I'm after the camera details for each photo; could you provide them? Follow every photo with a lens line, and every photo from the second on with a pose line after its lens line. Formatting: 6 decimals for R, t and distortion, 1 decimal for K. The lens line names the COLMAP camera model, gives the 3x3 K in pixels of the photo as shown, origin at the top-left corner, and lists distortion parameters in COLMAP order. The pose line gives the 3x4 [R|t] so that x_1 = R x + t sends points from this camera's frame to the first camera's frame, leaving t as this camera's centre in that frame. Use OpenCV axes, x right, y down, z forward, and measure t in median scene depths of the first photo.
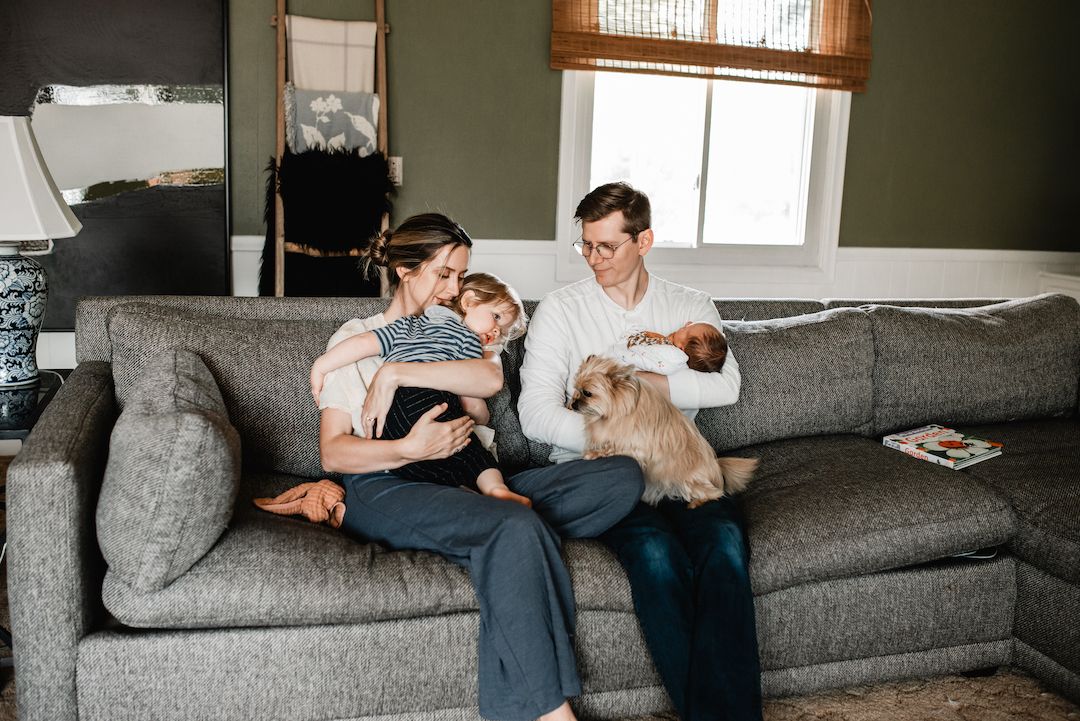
lens RADIAL K [[1066.9, 0, 545.1], [0, 1066.9, 370.9], [0, 0, 1]] dist [-0.005623, 0.000000]
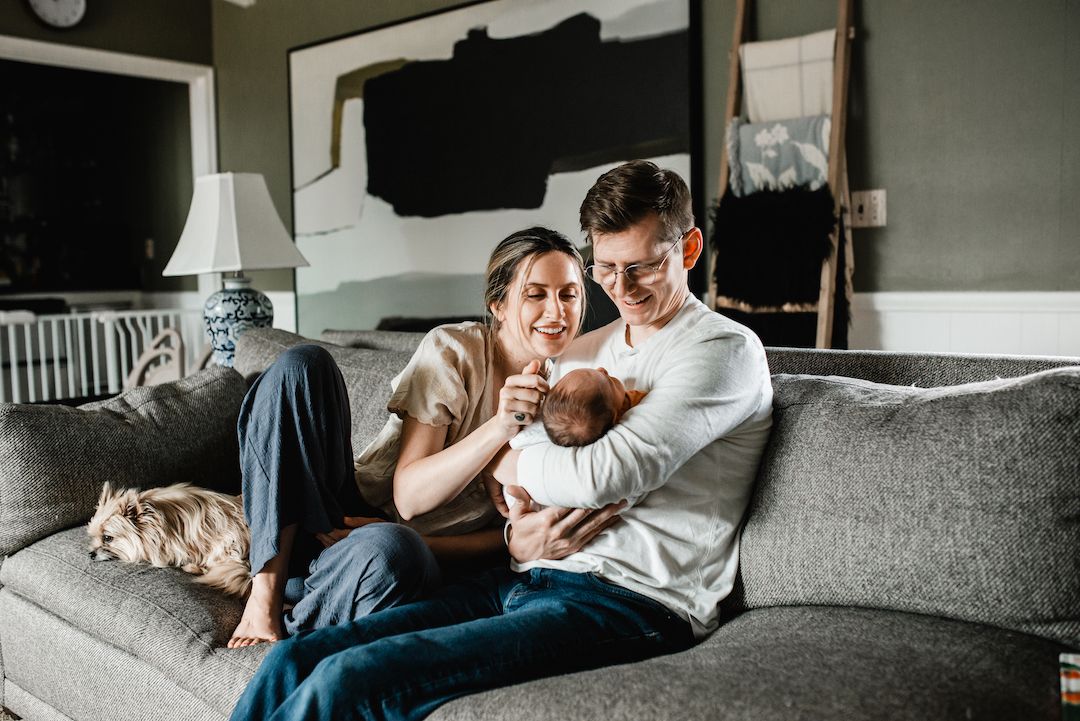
lens RADIAL K [[1066.9, 0, 542.9], [0, 1066.9, 356.9], [0, 0, 1]] dist [-0.005623, 0.000000]
pose [[0.515319, 0.021551, -0.856728, 0.435665], [-0.121607, 0.991407, -0.048207, -0.010601], [0.848327, 0.129026, 0.513511, 0.426696]]
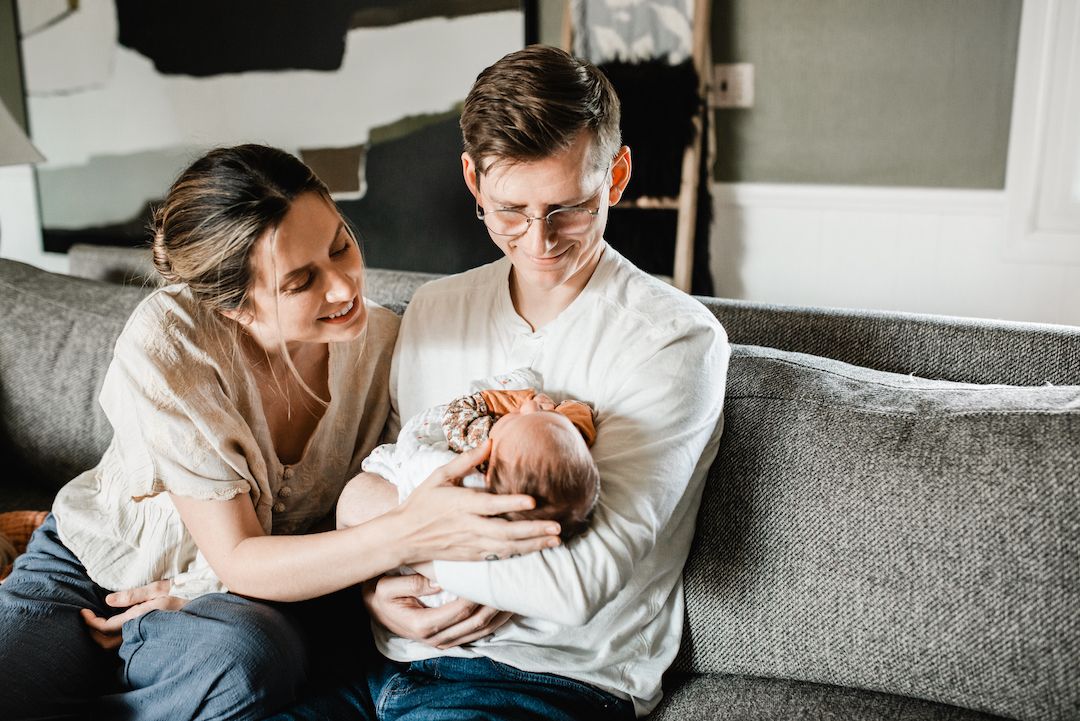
lens RADIAL K [[1066.9, 0, 534.2], [0, 1066.9, 333.6], [0, 0, 1]] dist [-0.005623, 0.000000]
pose [[0.680389, 0.114827, -0.723799, 0.300615], [-0.107766, 0.992588, 0.056167, -0.056568], [0.724884, 0.039786, 0.687721, 0.467114]]
